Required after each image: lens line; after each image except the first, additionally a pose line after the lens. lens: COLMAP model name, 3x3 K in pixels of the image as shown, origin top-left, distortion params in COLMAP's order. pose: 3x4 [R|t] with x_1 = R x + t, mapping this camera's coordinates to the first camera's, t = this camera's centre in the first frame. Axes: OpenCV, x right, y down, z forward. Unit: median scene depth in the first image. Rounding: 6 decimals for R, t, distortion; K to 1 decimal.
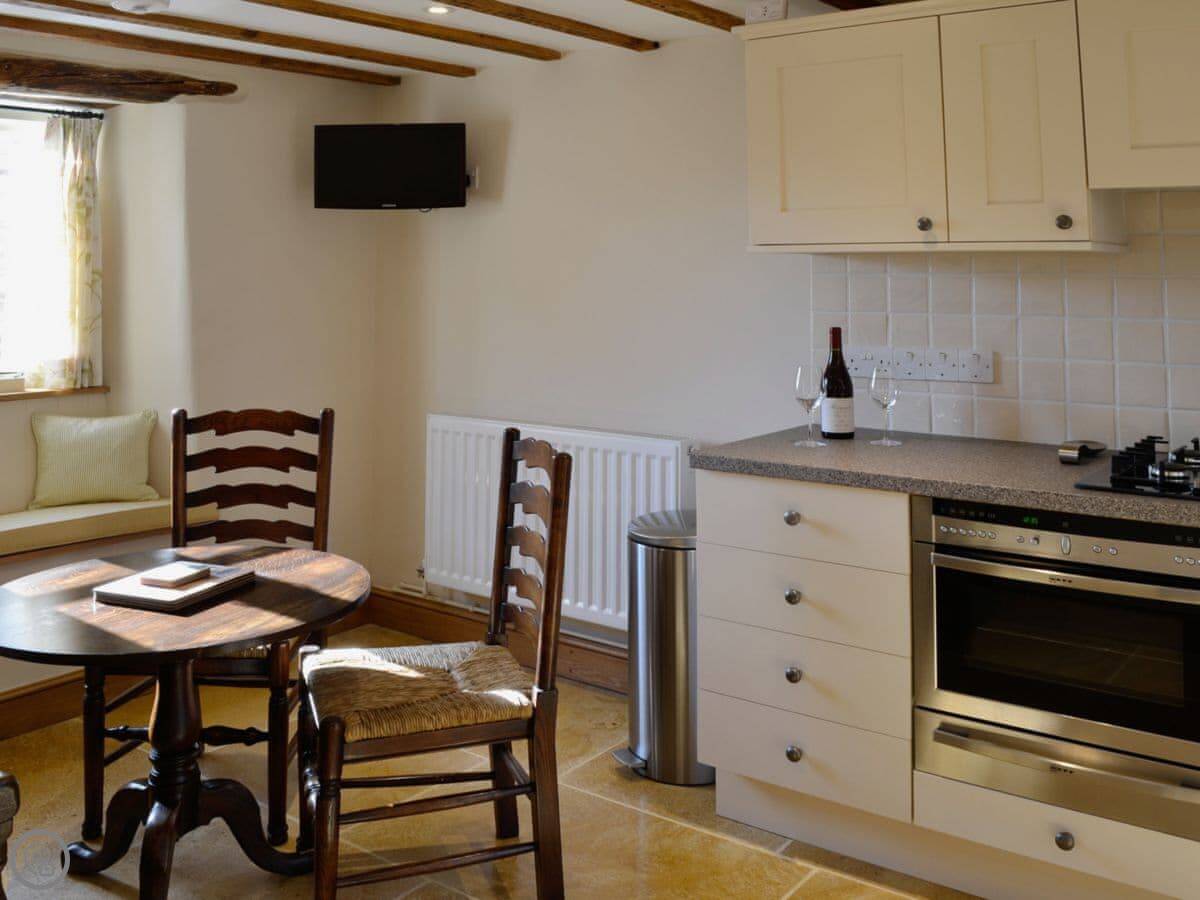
lens RADIAL K [[1084.7, 0, 600.0], [0, 1084.7, 450.0], [0, 0, 1]] dist [-0.100522, -0.007640]
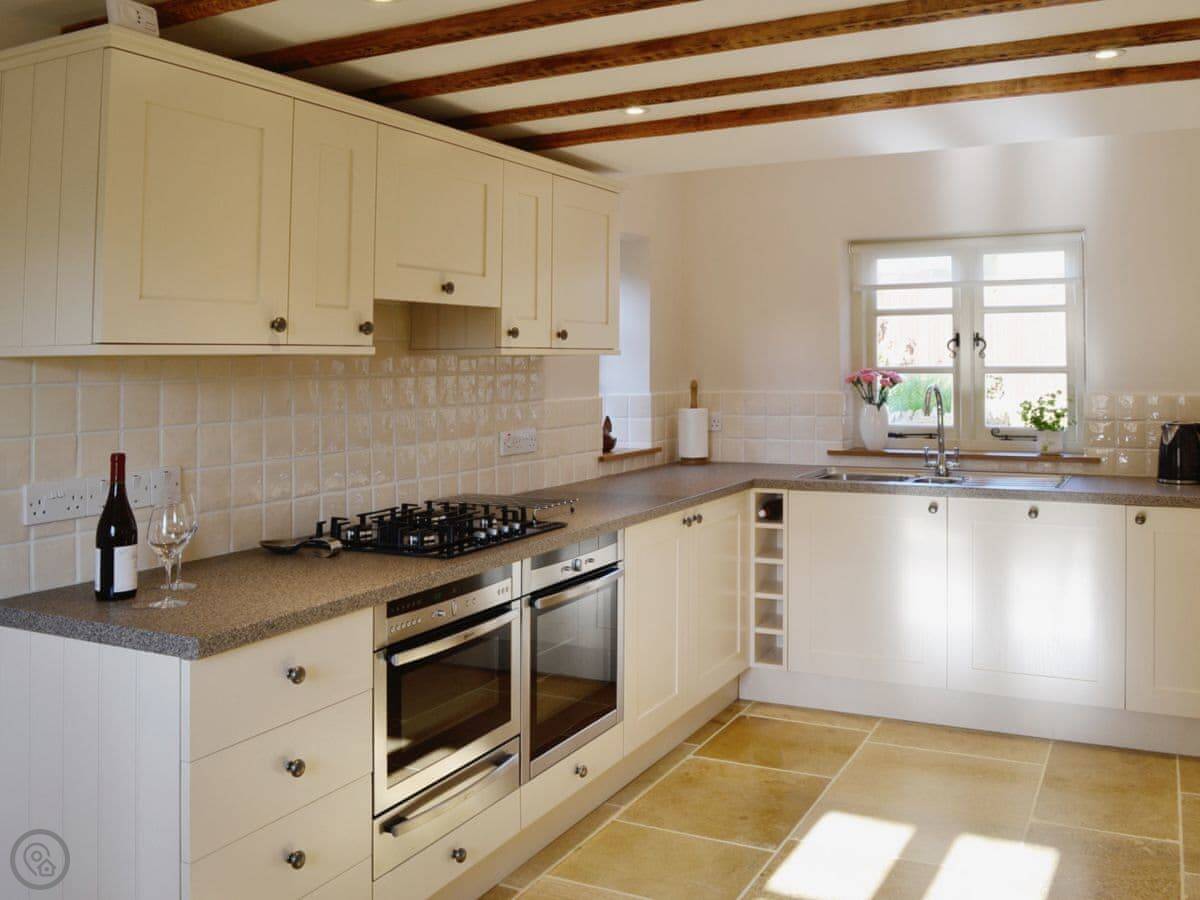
lens RADIAL K [[1084.7, 0, 600.0], [0, 1084.7, 450.0], [0, 0, 1]] dist [-0.100522, -0.007640]
pose [[-0.188973, -0.071009, 0.979412, -0.594957], [0.158238, 0.982146, 0.101738, -0.146543], [-0.969149, 0.174206, -0.174363, 0.855799]]
